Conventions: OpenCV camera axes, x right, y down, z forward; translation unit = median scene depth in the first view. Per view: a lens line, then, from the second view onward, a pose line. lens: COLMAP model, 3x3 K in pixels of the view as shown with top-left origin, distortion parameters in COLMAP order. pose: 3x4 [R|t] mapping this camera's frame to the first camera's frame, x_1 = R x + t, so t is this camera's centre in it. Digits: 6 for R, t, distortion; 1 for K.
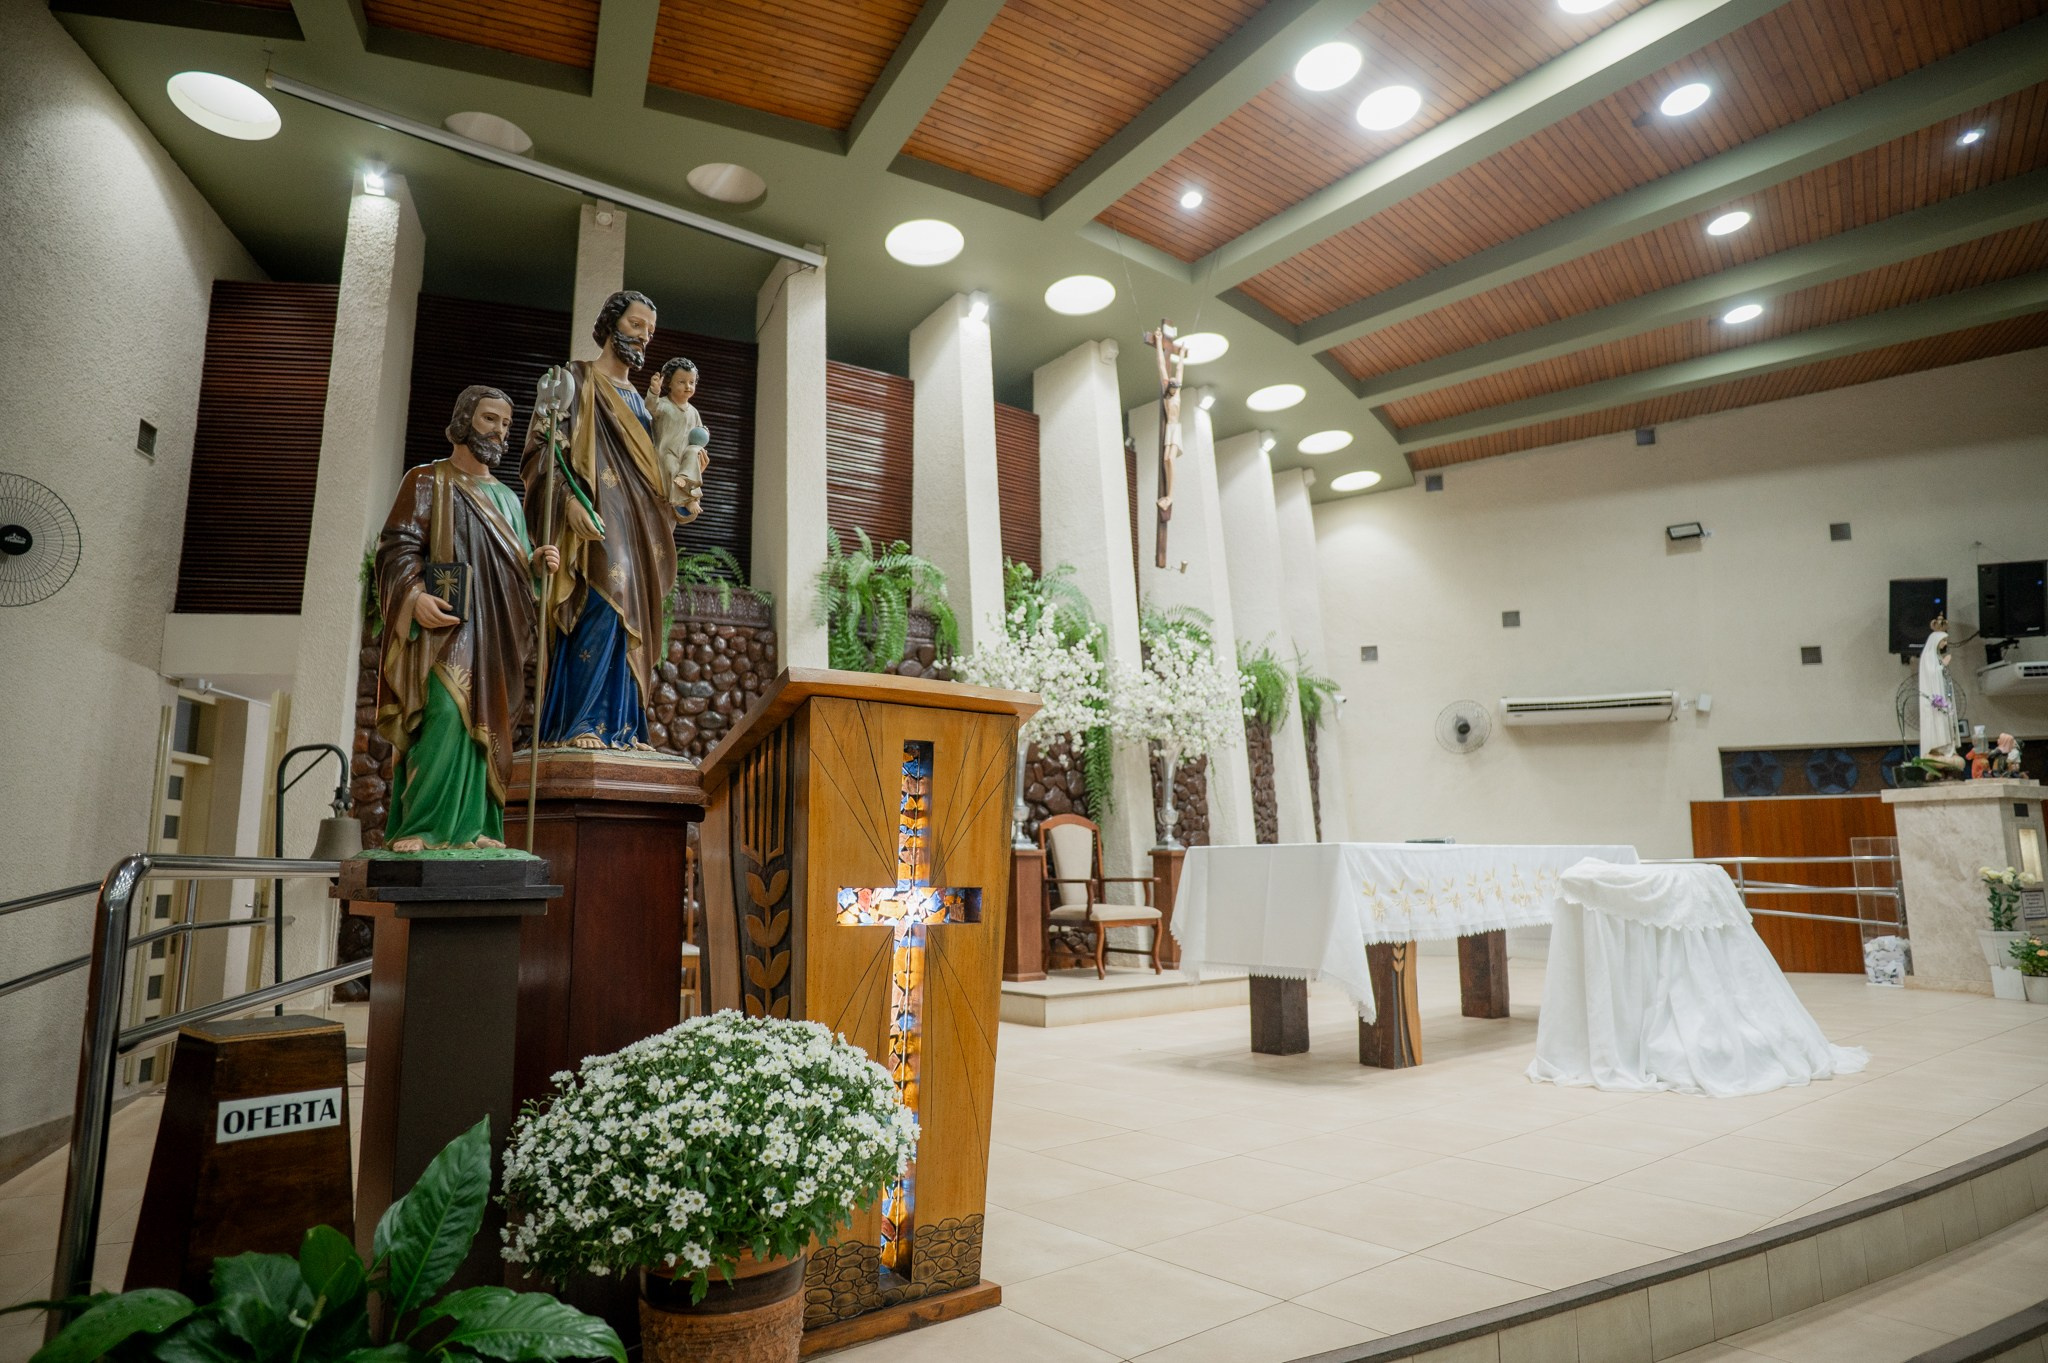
lens RADIAL K [[1199.8, 0, 1024.0], [0, 1199.8, 681.5], [0, 0, 1]] dist [-0.061661, 0.042337]
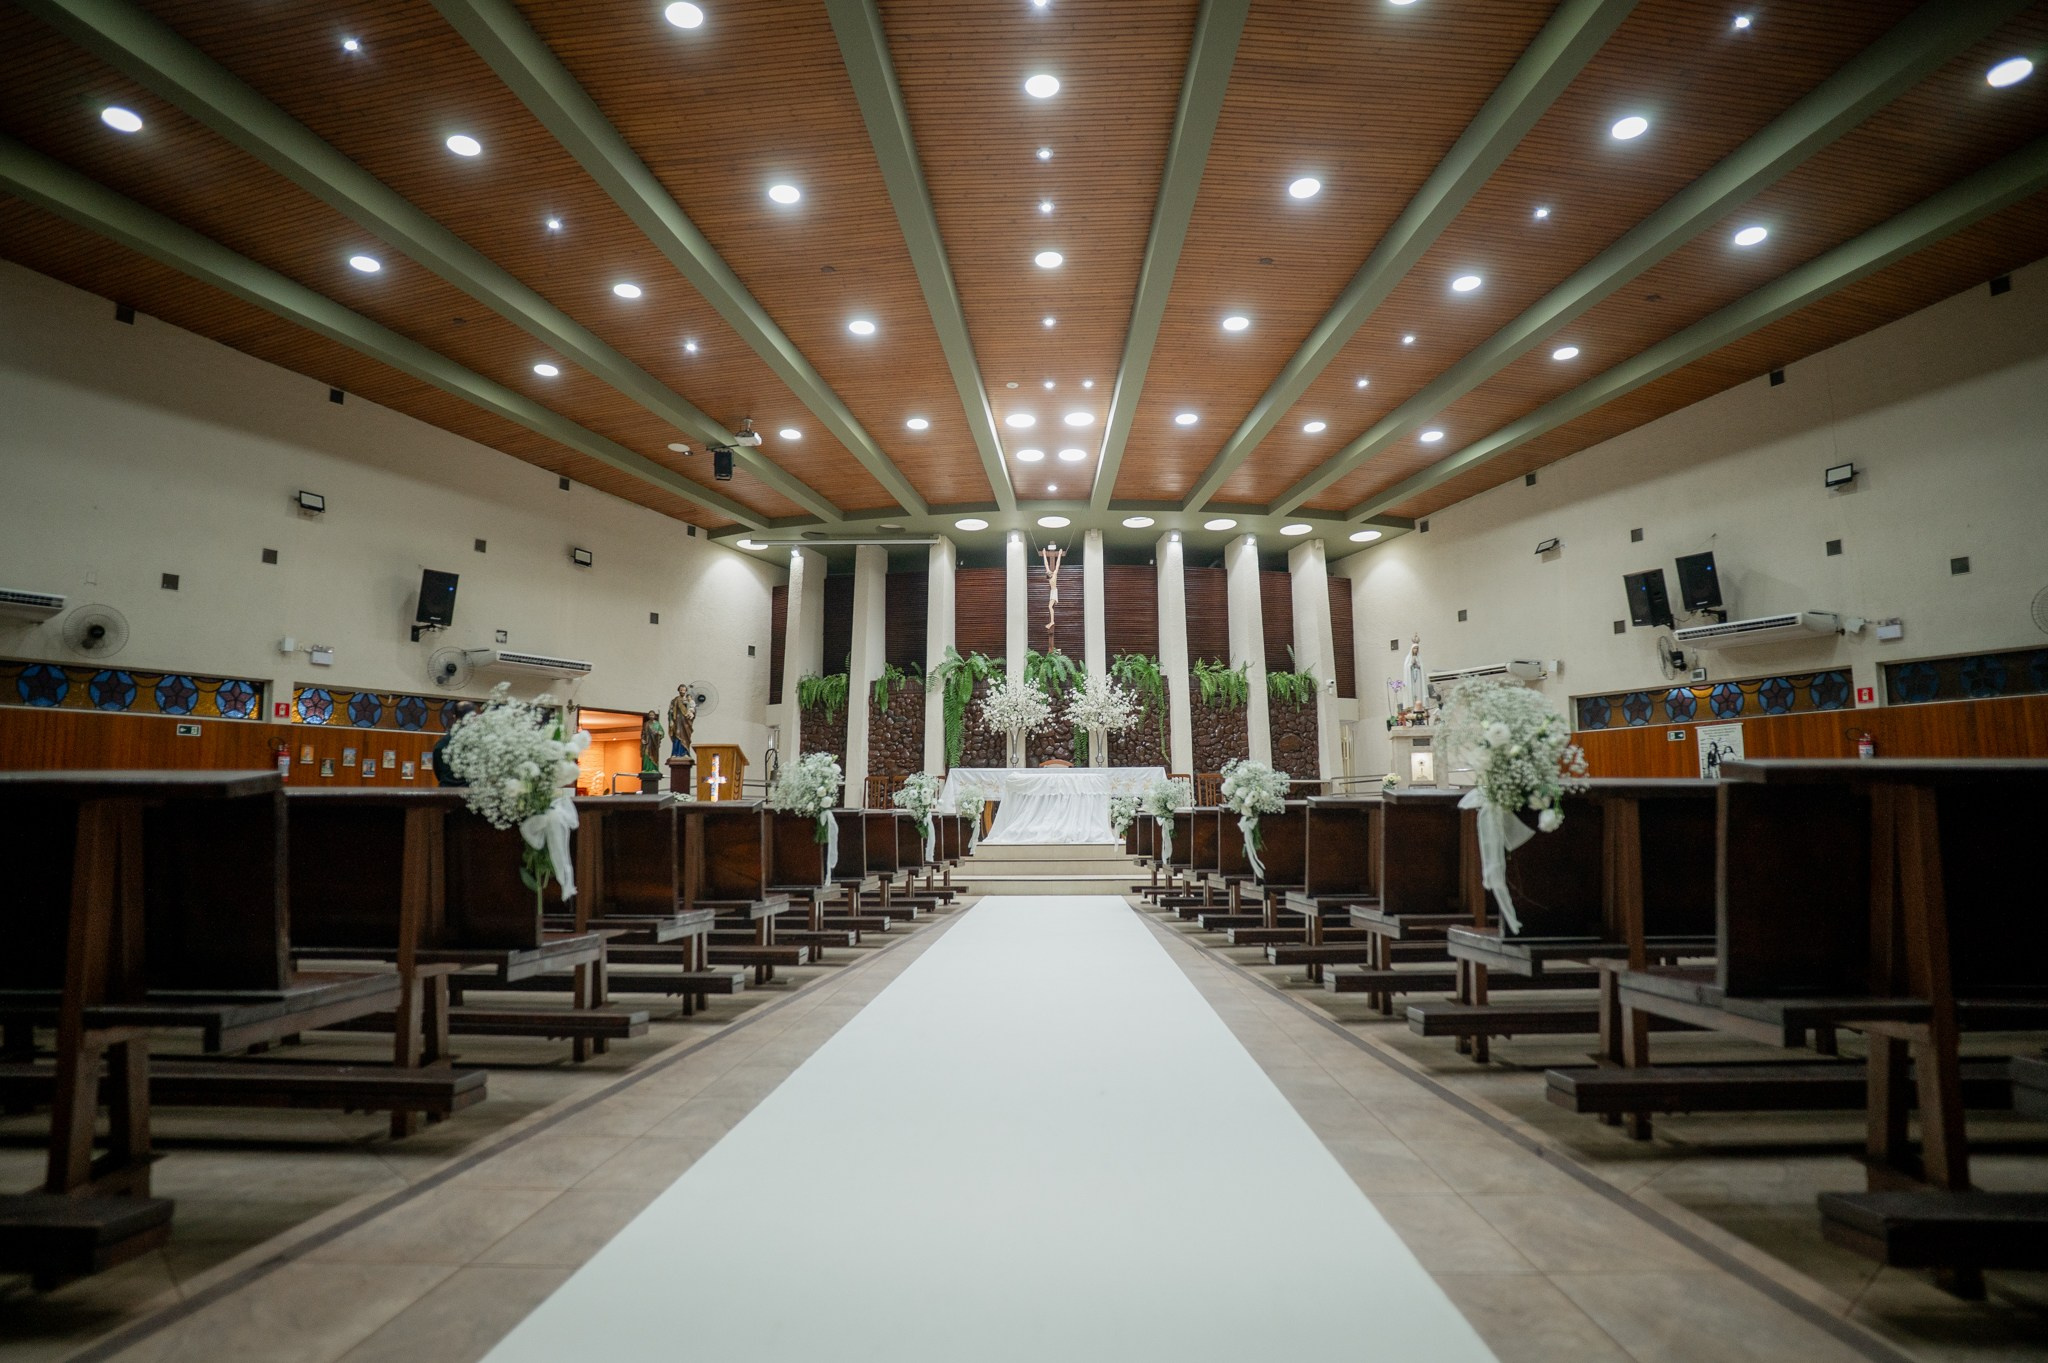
lens RADIAL K [[1231.9, 0, 1024.0], [0, 1231.9, 681.5], [0, 0, 1]] dist [-0.066841, 0.047707]
pose [[0.750166, -0.075089, -0.656973, 1.750108], [0.103493, 0.994620, 0.004493, -0.060885], [0.653101, -0.071362, 0.753901, -0.896866]]
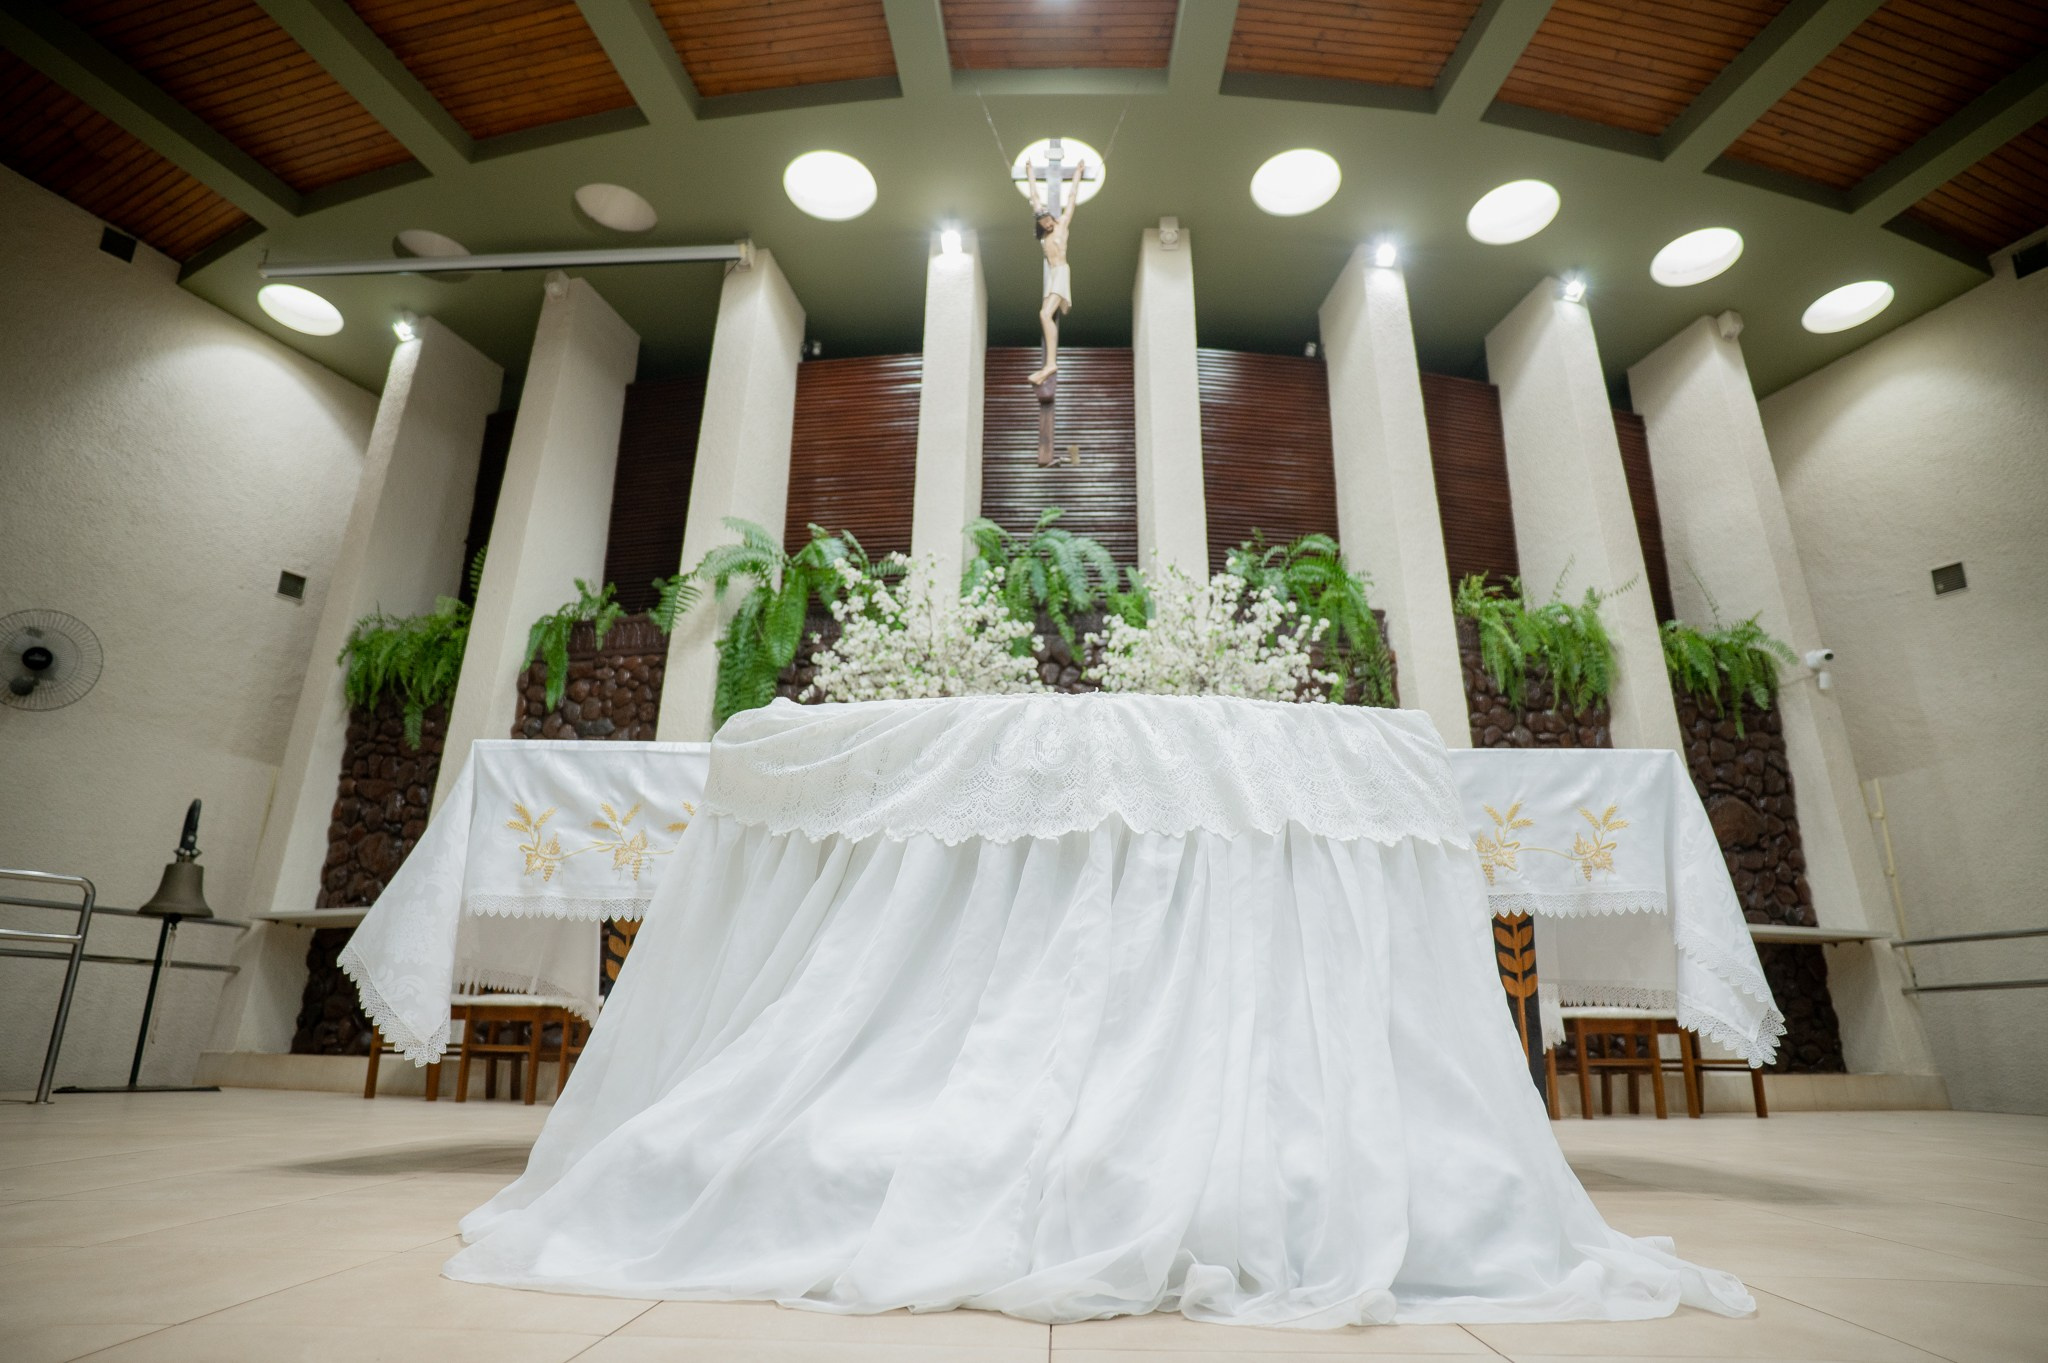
lens RADIAL K [[1231.9, 0, 1024.0], [0, 1231.9, 681.5], [0, 0, 1]] dist [-0.066841, 0.047707]
pose [[0.756627, -0.171945, -0.630833, 0.565313], [0.084786, 0.982458, -0.166094, 0.153697], [0.648327, 0.072185, 0.757933, 0.494550]]
